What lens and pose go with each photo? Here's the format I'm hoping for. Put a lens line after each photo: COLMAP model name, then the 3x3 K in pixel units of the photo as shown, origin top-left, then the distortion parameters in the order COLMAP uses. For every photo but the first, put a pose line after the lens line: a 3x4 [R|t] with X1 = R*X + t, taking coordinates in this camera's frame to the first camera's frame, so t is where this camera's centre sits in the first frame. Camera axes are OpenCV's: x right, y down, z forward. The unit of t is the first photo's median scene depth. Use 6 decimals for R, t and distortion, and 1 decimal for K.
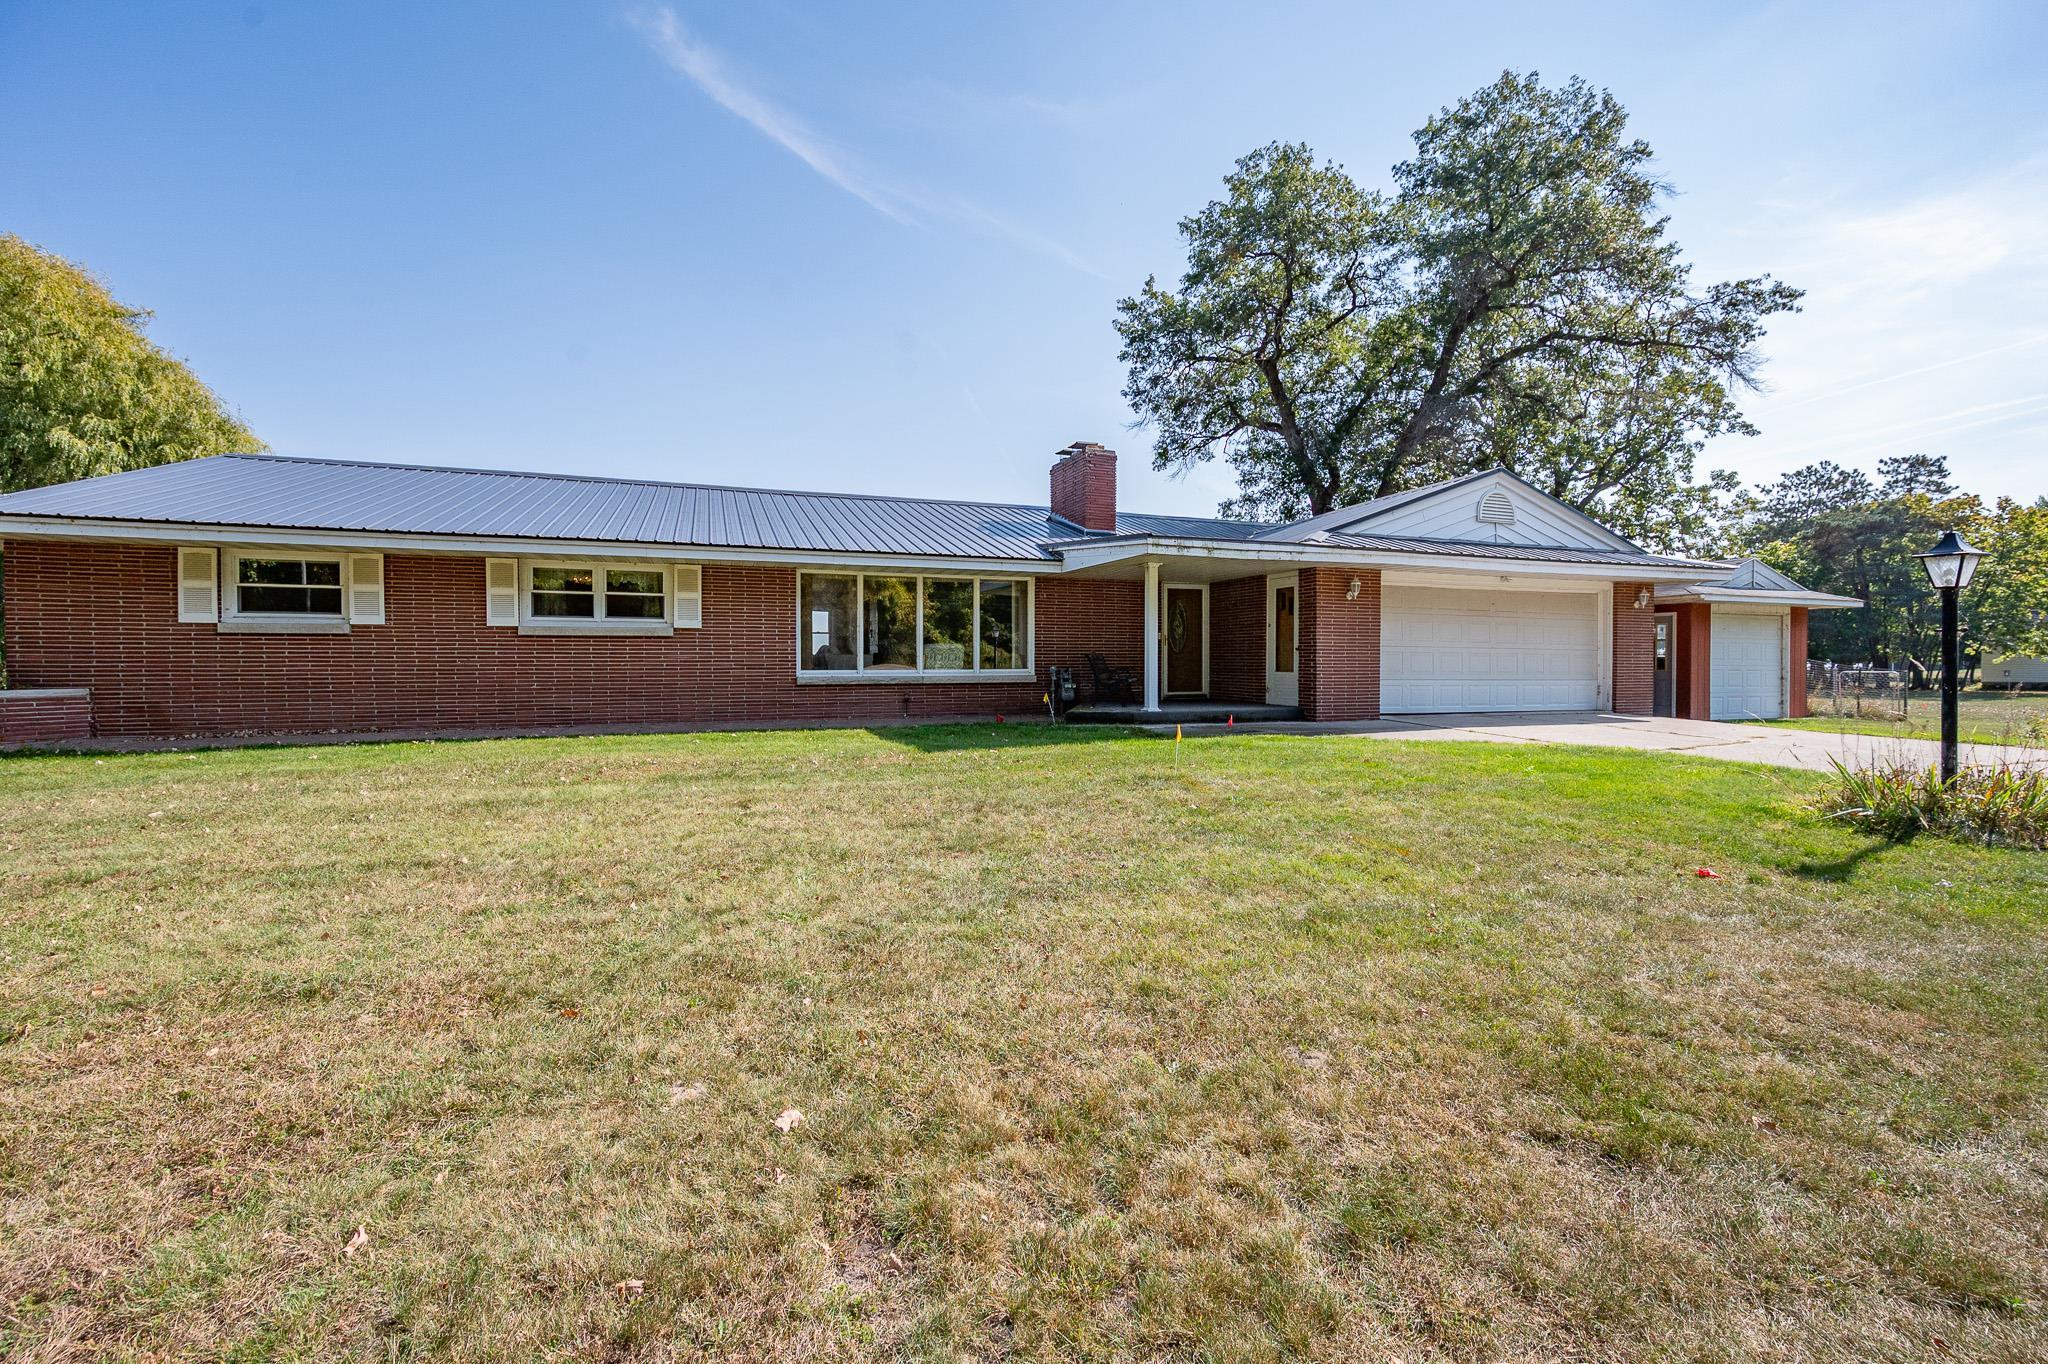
lens RADIAL K [[816.7, 0, 1032.5], [0, 816.7, 676.0], [0, 0, 1]] dist [-0.006639, -0.000047]
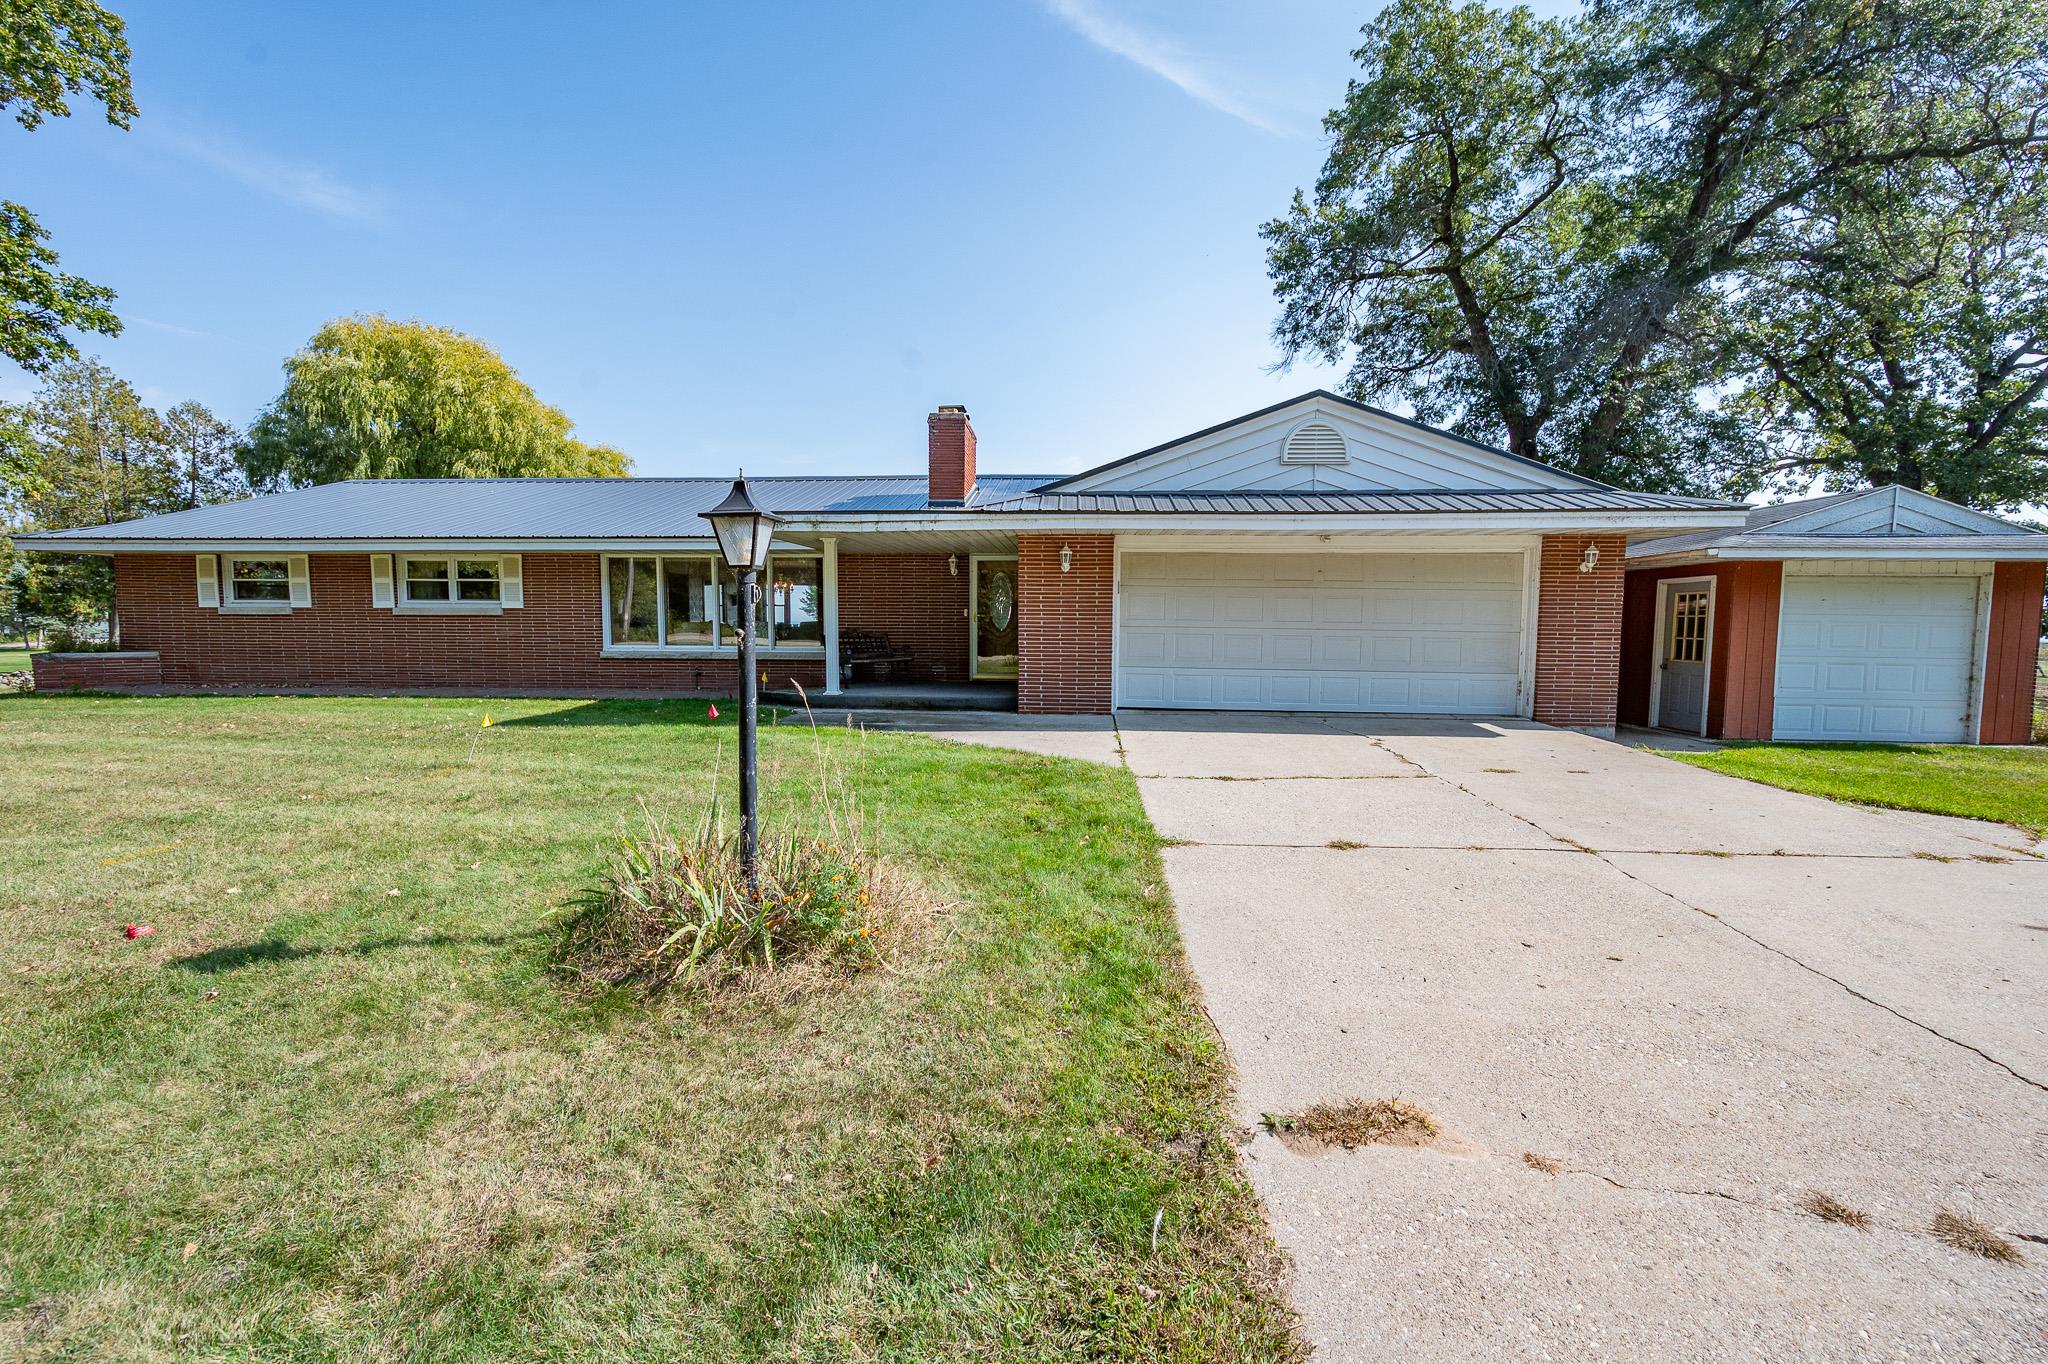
lens RADIAL K [[816.7, 0, 1025.6], [0, 816.7, 678.8], [0, 0, 1]] dist [-0.006639, -0.000047]
pose [[0.915497, 0.032270, -0.401028, 0.668926], [-0.014702, 0.998796, 0.046808, -0.021138], [0.402056, -0.036957, 0.914869, 0.200837]]
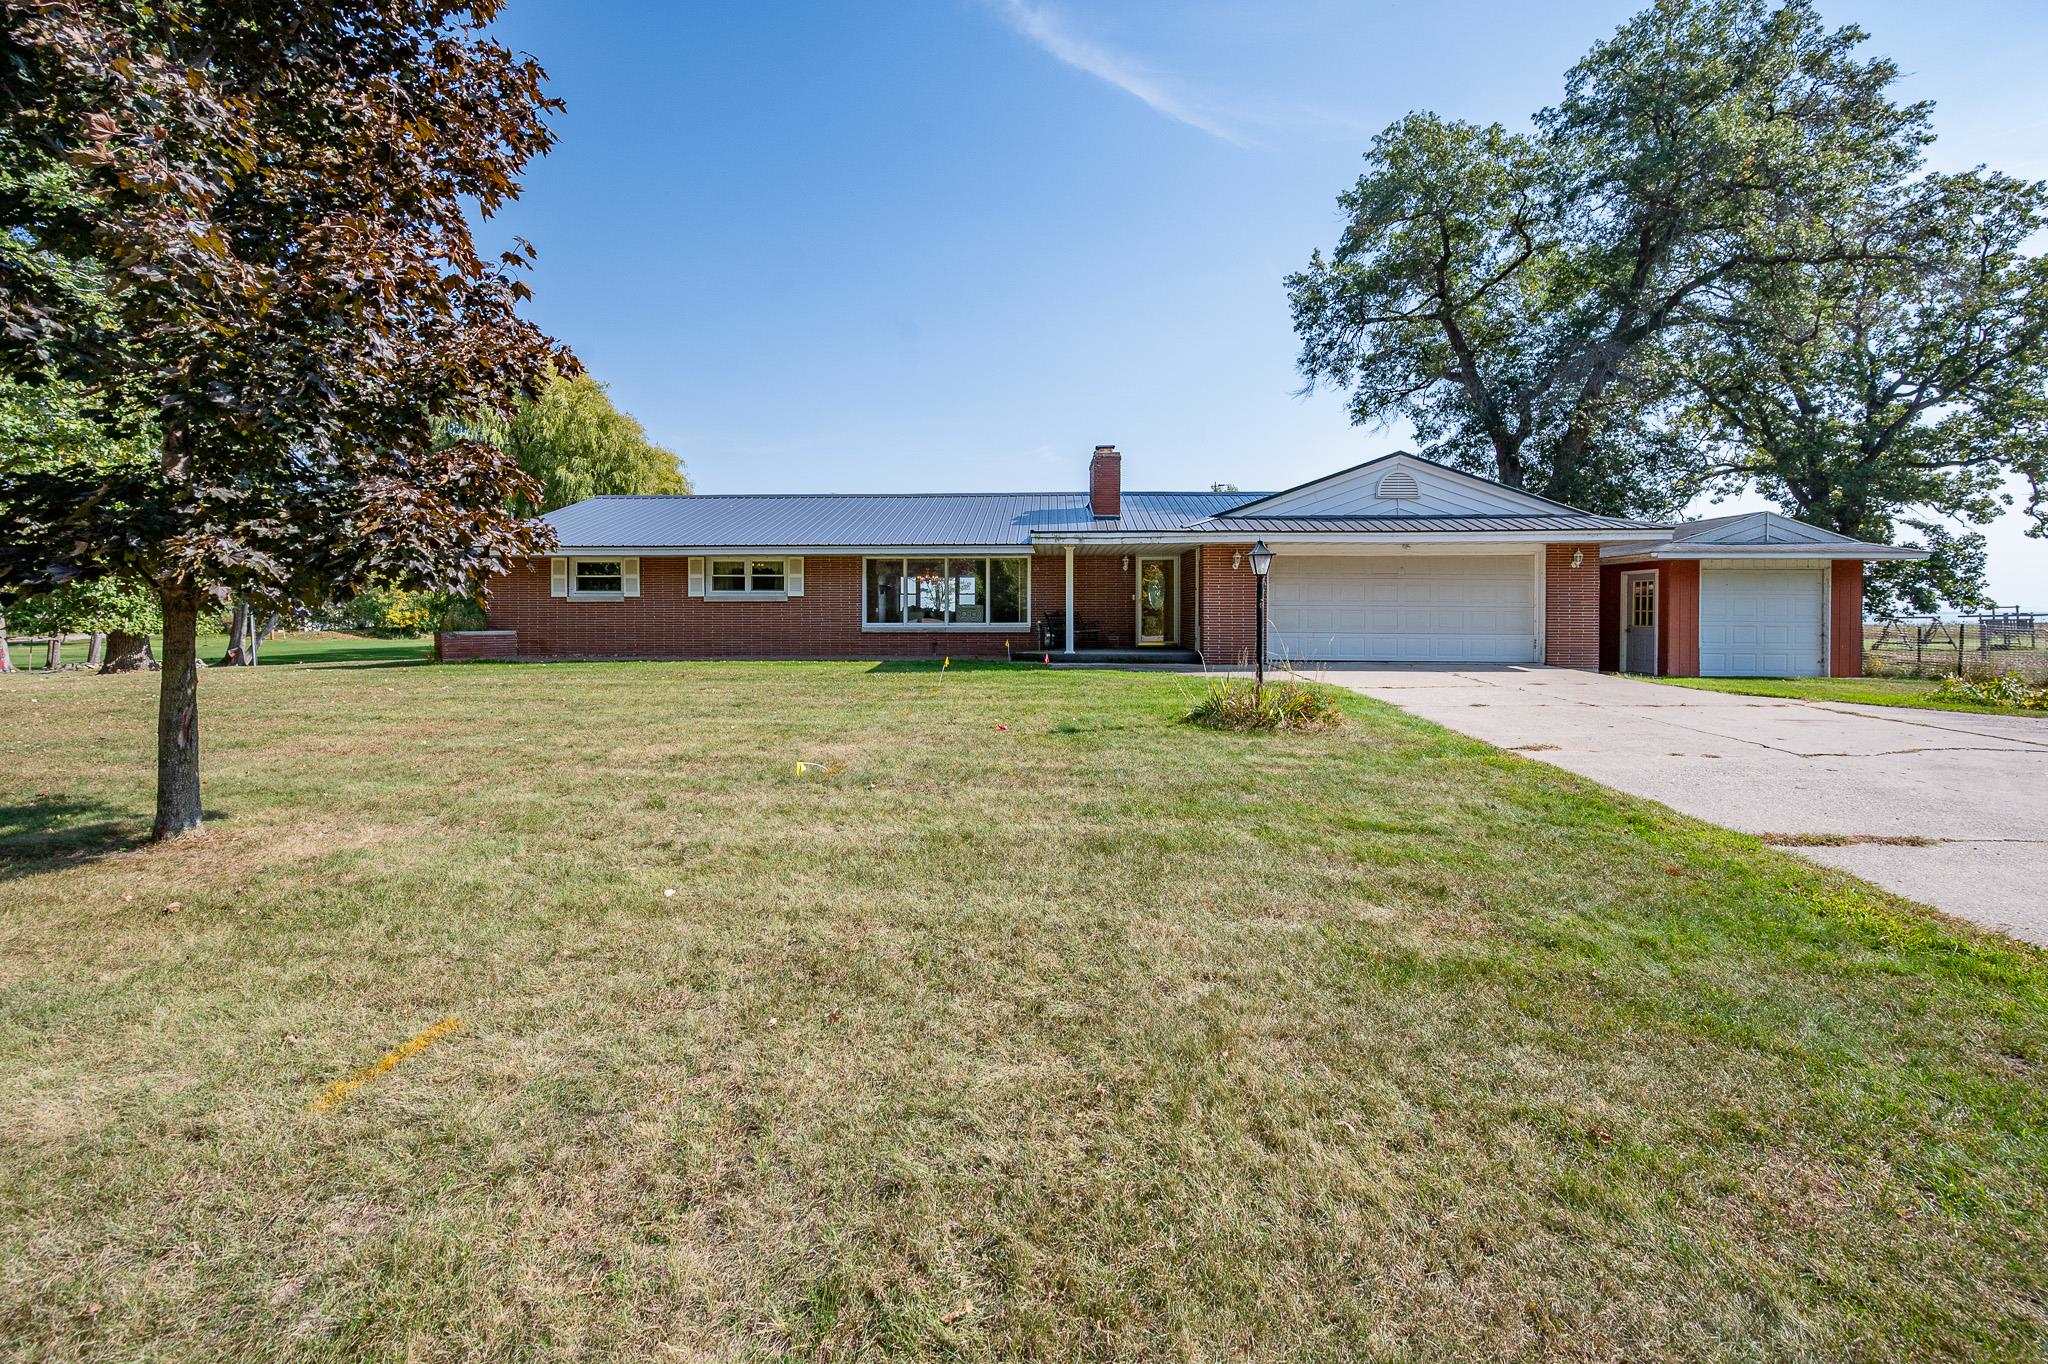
lens RADIAL K [[816.7, 0, 1036.3], [0, 816.7, 619.5], [0, 0, 1]] dist [-0.006639, -0.000047]
pose [[0.928659, 0.002020, -0.370930, 0.551552], [-0.007025, 0.999902, -0.012142, 0.001985], [0.370869, 0.013881, 0.928581, -0.276199]]
